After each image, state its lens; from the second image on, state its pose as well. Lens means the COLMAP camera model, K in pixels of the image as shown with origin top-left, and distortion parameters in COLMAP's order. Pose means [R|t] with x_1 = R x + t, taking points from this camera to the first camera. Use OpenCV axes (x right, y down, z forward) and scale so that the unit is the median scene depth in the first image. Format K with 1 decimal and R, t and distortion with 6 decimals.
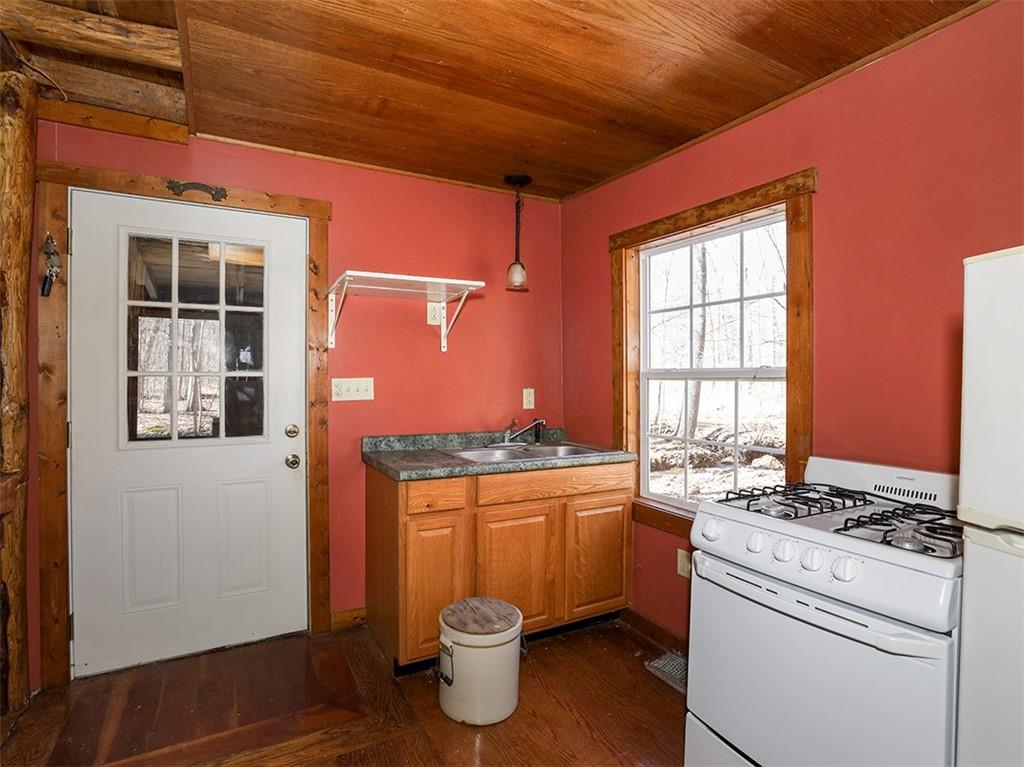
lens RADIAL K [[496.4, 0, 512.0], [0, 496.4, 383.5], [0, 0, 1]] dist [-0.036921, 0.000890]
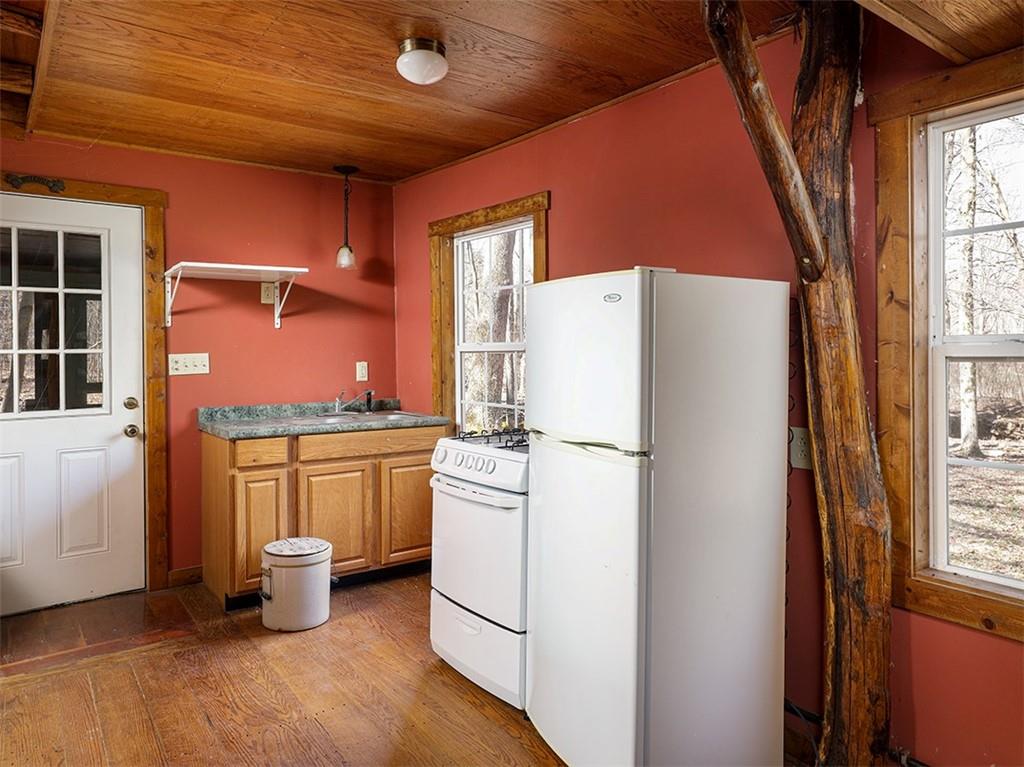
lens RADIAL K [[680.2, 0, 487.5], [0, 680.2, 354.6], [0, 0, 1]] dist [0.004539, 0.001905]
pose [[0.995653, -0.009523, 0.092653, 0.214237], [0.009788, 0.999949, -0.002401, 0.001191], [-0.092625, 0.003297, 0.995696, -0.611553]]
